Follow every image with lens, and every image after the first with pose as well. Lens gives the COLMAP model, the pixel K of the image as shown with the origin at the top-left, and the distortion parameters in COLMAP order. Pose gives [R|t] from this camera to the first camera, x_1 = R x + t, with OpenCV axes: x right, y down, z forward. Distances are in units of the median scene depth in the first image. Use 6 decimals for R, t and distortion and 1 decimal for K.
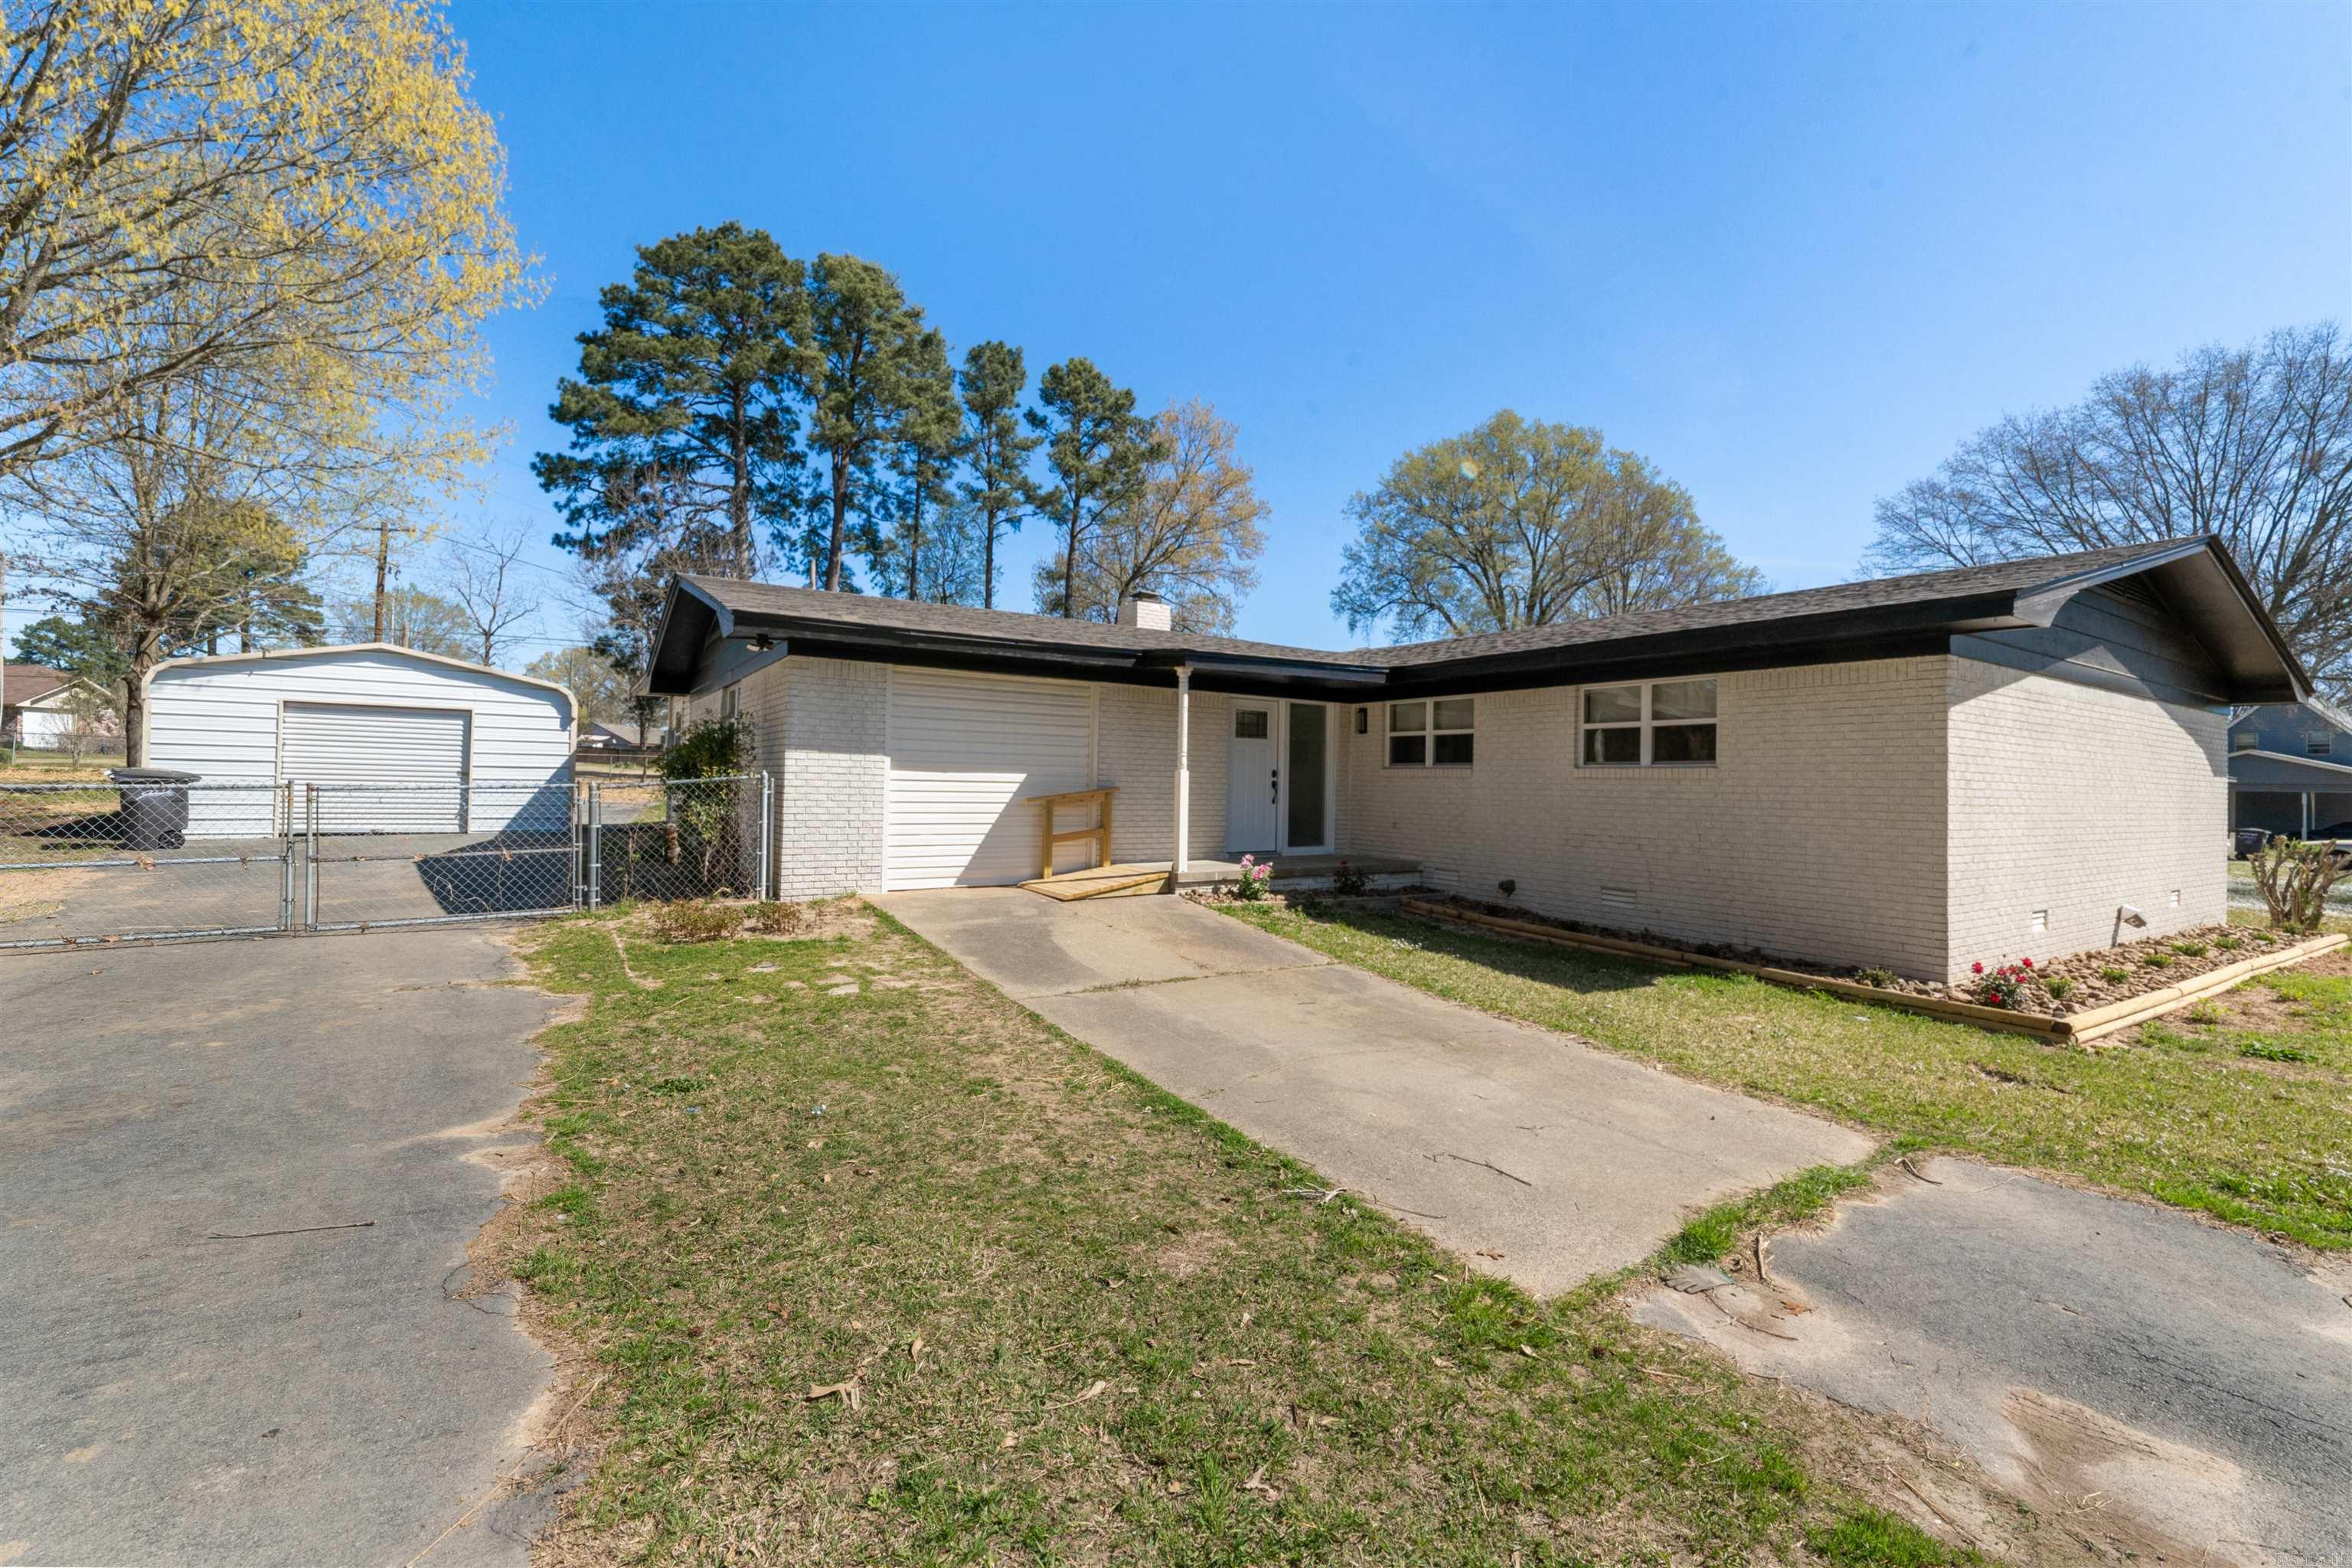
lens RADIAL K [[979.8, 0, 1174.8], [0, 979.8, 768.4], [0, 0, 1]] dist [0.012790, -0.000032]
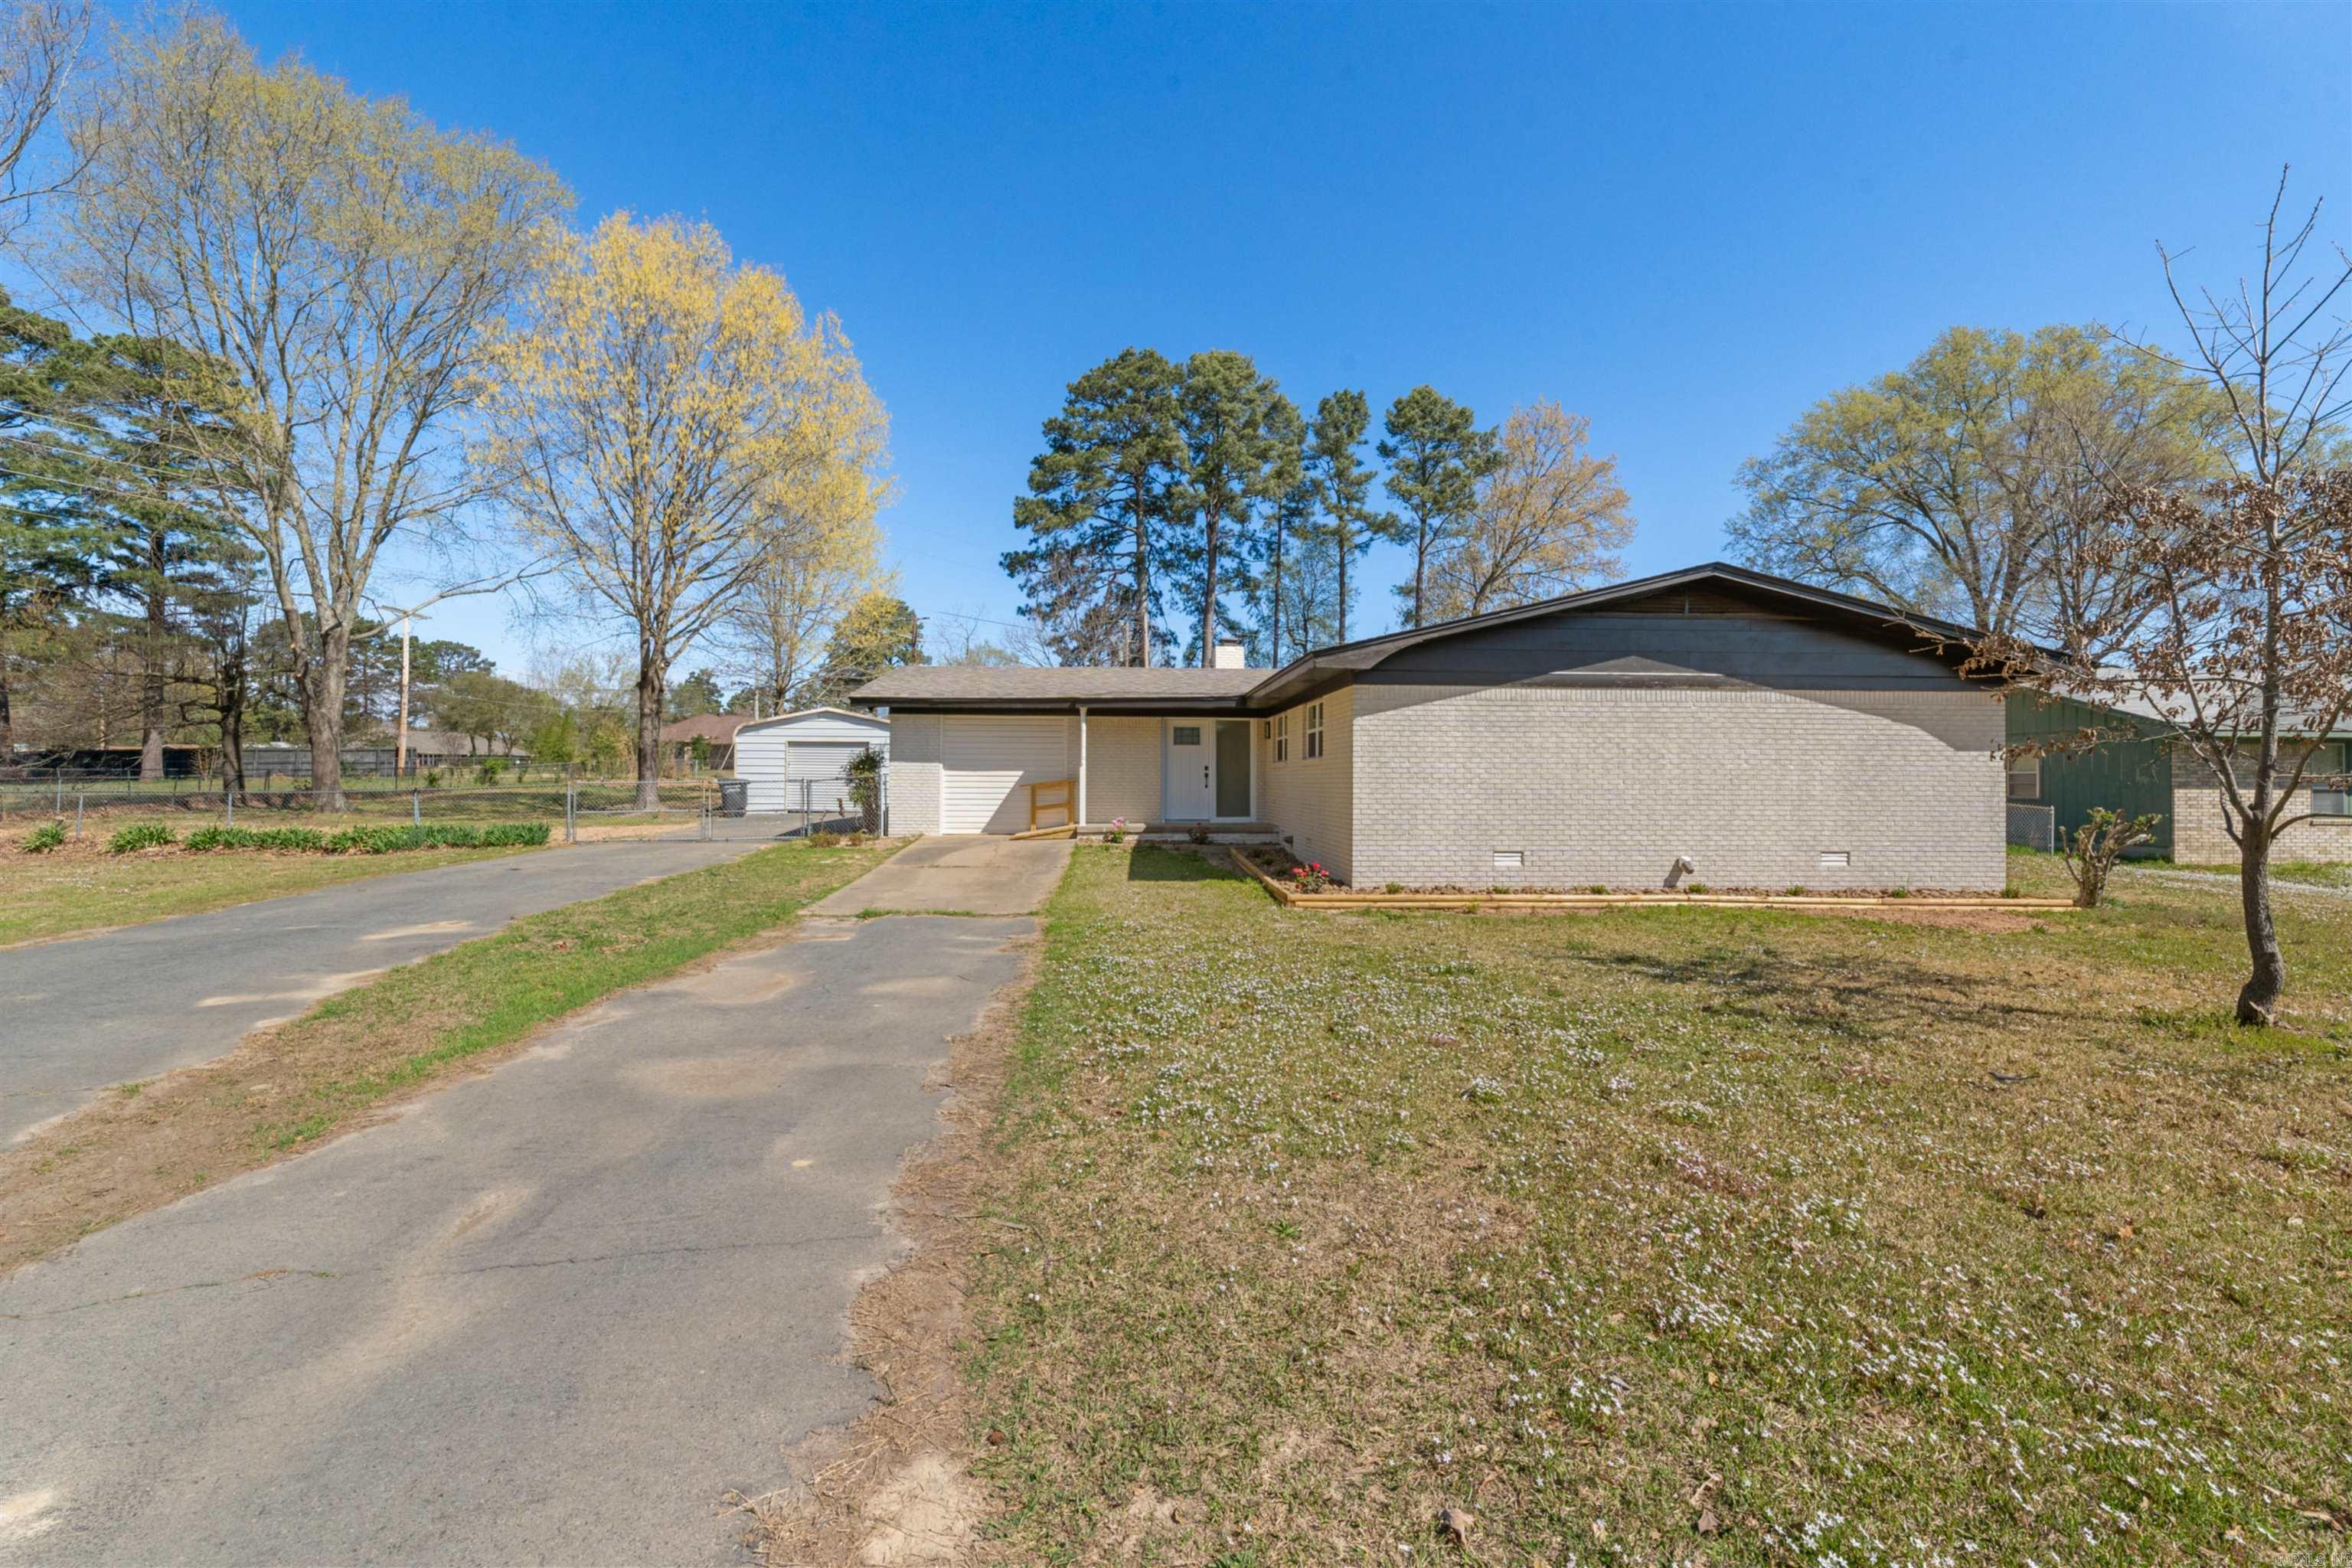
lens RADIAL K [[963.3, 0, 1176.0], [0, 963.3, 784.0], [0, 0, 1]] dist [0.001432, -0.000346]
pose [[0.875770, -0.014885, -0.482499, 0.191841], [0.022551, 0.999695, 0.010091, 0.003509], [0.482202, -0.019718, 0.875838, -0.078902]]
